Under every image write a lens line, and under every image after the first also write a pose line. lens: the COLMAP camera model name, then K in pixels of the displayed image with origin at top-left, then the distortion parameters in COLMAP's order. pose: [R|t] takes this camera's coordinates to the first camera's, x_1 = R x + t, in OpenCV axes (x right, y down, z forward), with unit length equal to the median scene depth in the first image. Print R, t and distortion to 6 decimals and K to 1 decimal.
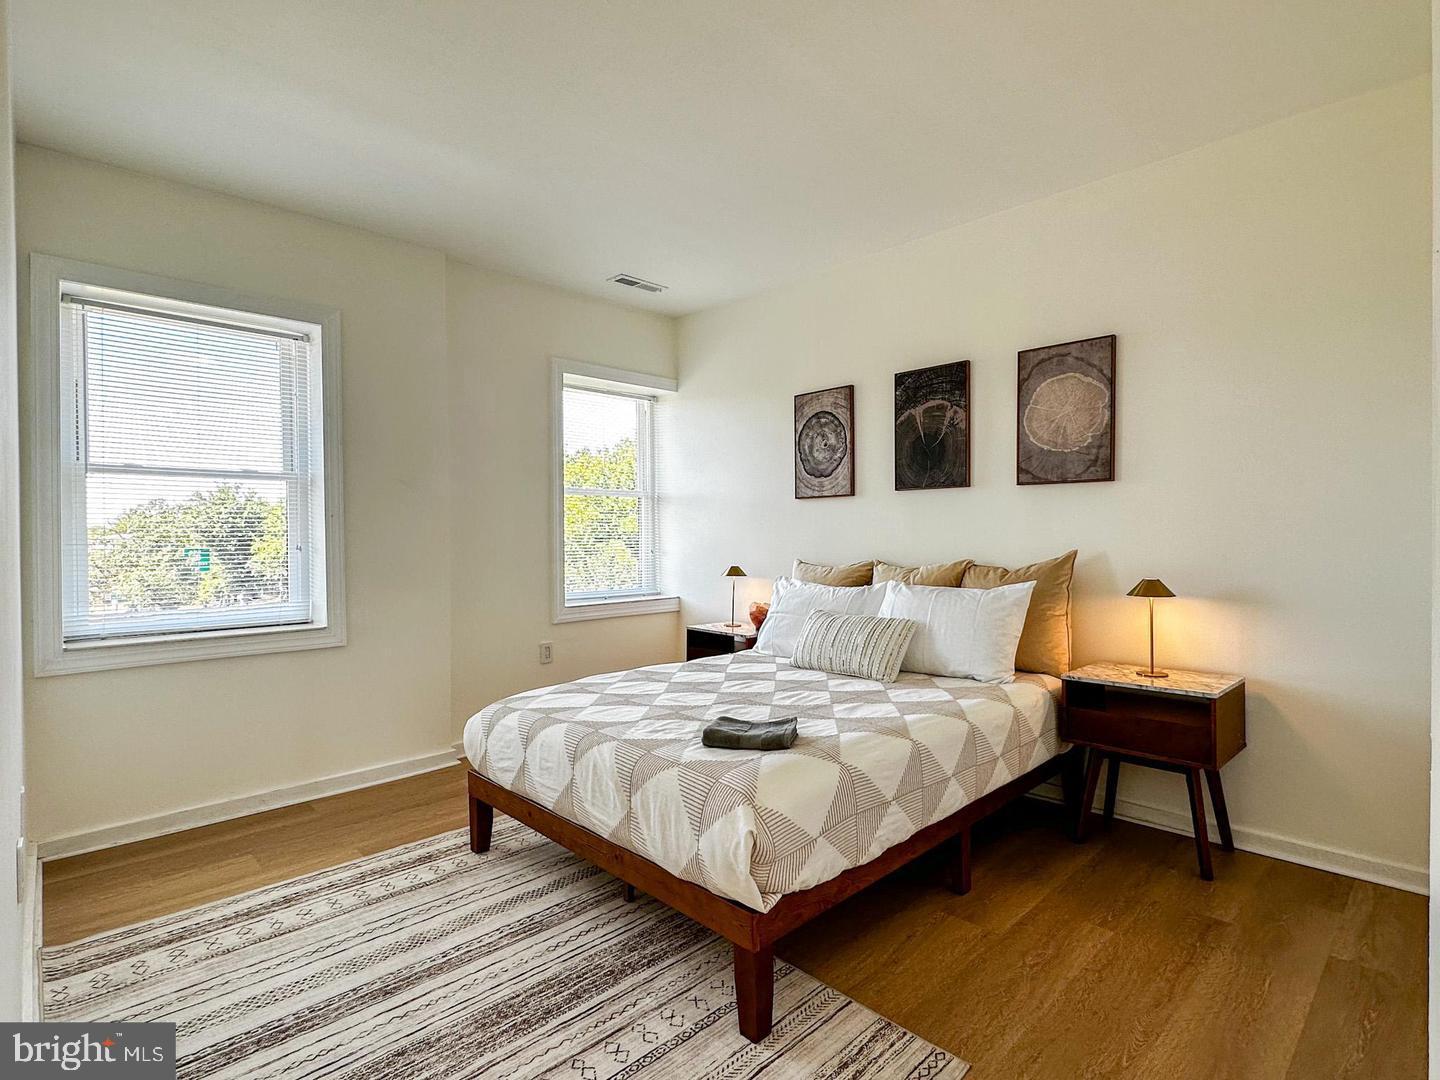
lens RADIAL K [[710.2, 0, 707.4], [0, 710.2, 555.1], [0, 0, 1]] dist [-0.001192, -0.002193]
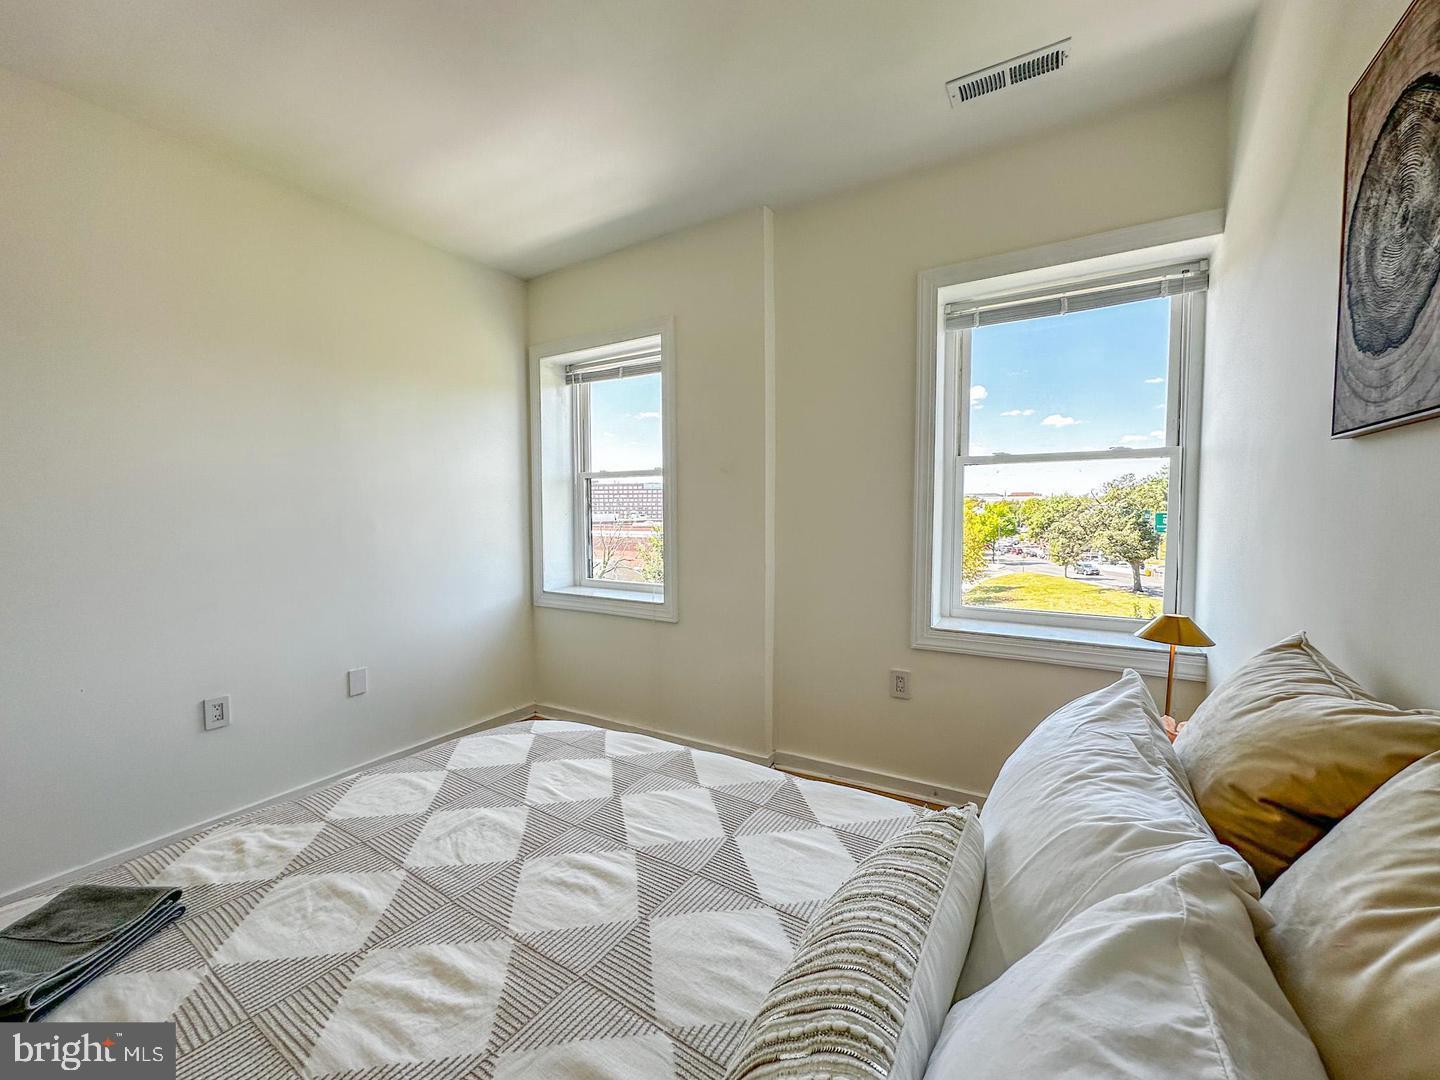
lens RADIAL K [[581.3, 0, 714.3], [0, 581.3, 543.2], [0, 0, 1]] dist [-0.001946, -0.000219]
pose [[0.274896, 0.062544, -0.959438, 0.349254], [-0.020454, 0.998037, 0.059200, -0.049976], [0.961256, 0.003351, 0.275636, 0.791684]]
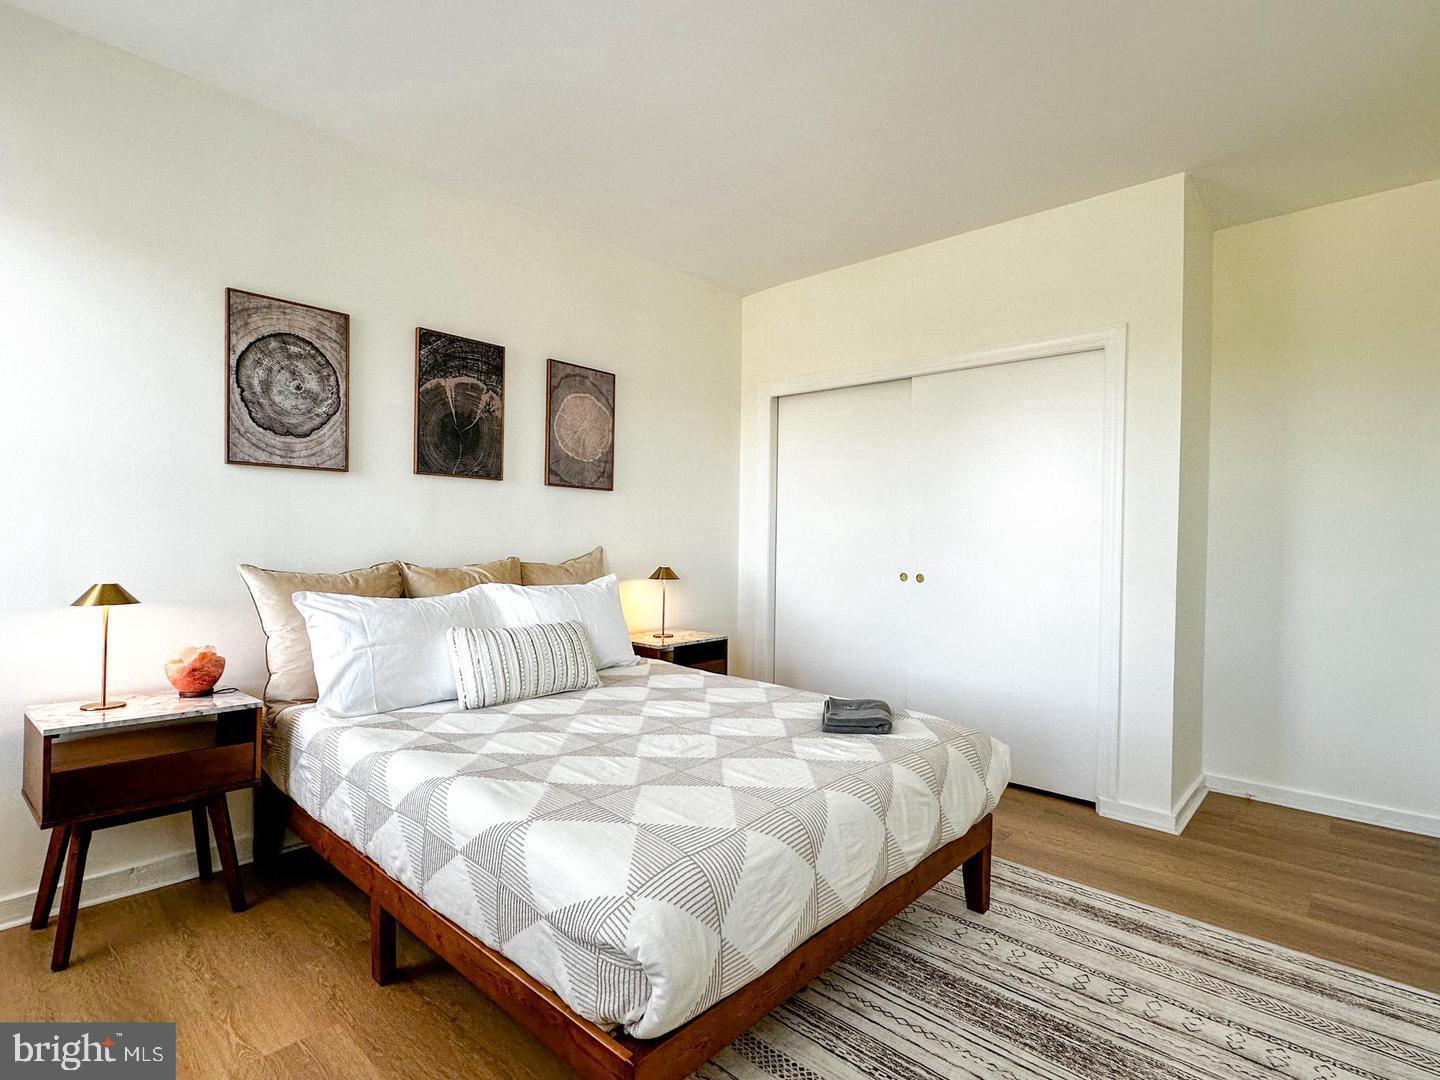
lens RADIAL K [[710.2, 0, 724.1], [0, 710.2, 559.5], [0, 0, 1]] dist [-0.001192, -0.002193]
pose [[-0.073906, -0.024411, 0.996966, -0.582907], [0.014623, 0.999566, 0.025559, -0.010177], [-0.997158, 0.016467, -0.073517, 0.749707]]
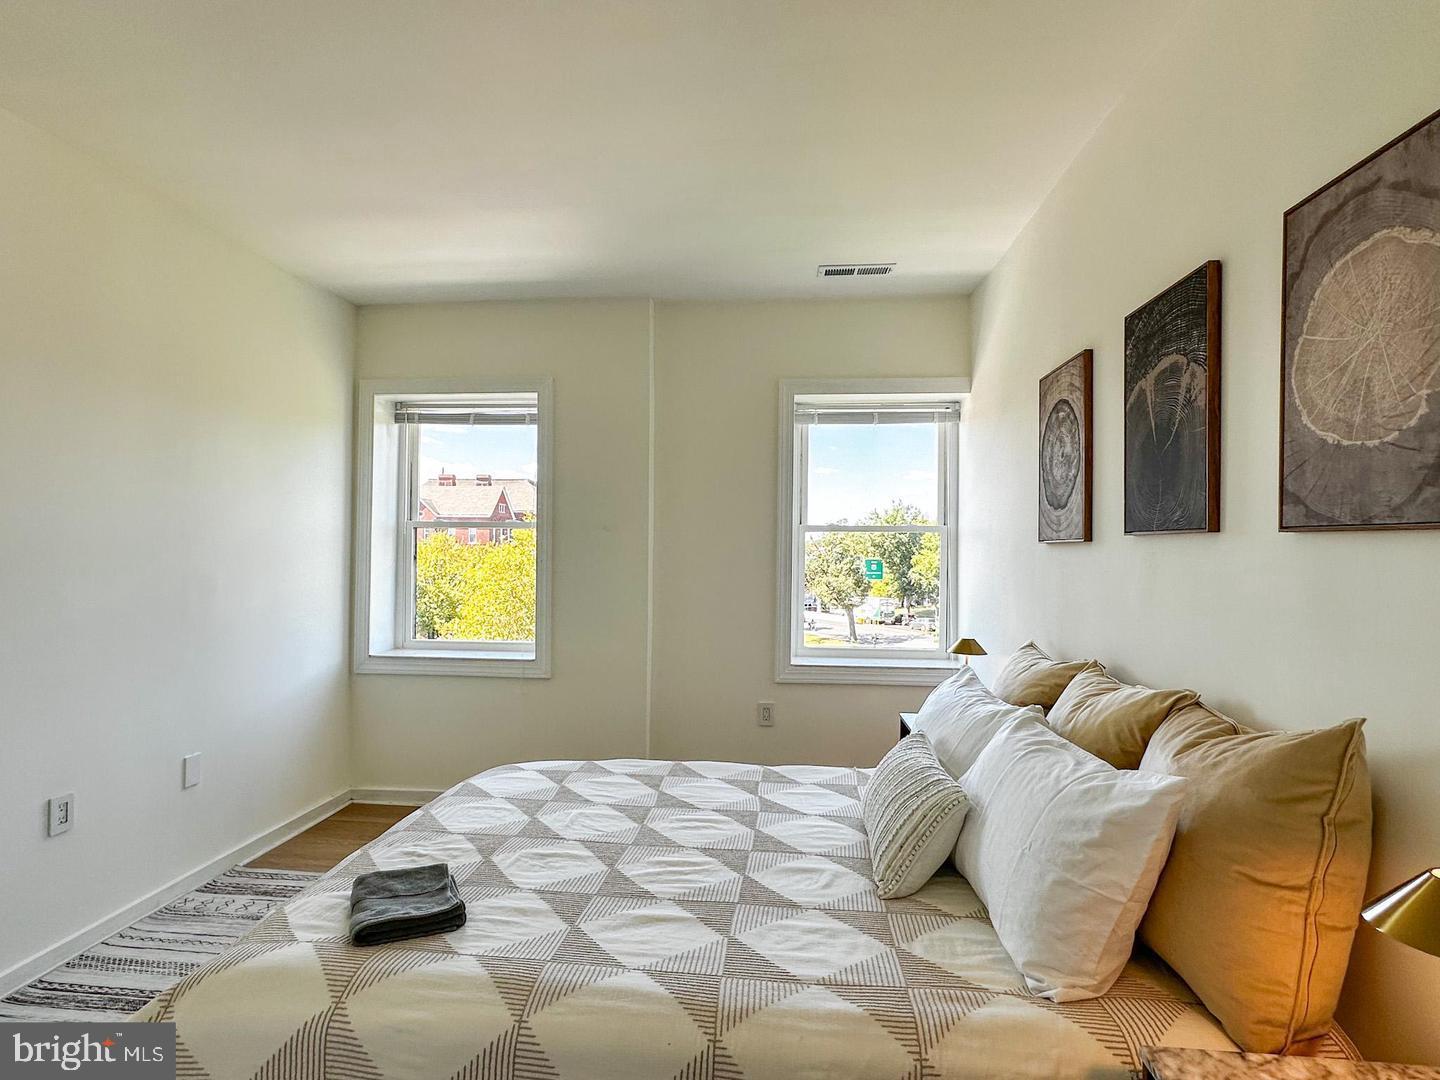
lens RADIAL K [[710.2, 0, 734.7], [0, 710.2, 555.4], [0, 0, 1]] dist [-0.001192, -0.002193]
pose [[0.672111, 0.016950, -0.740256, 0.484616], [-0.031389, 0.999491, -0.005614, -0.065741], [0.739785, 0.027009, 0.672301, 0.441463]]
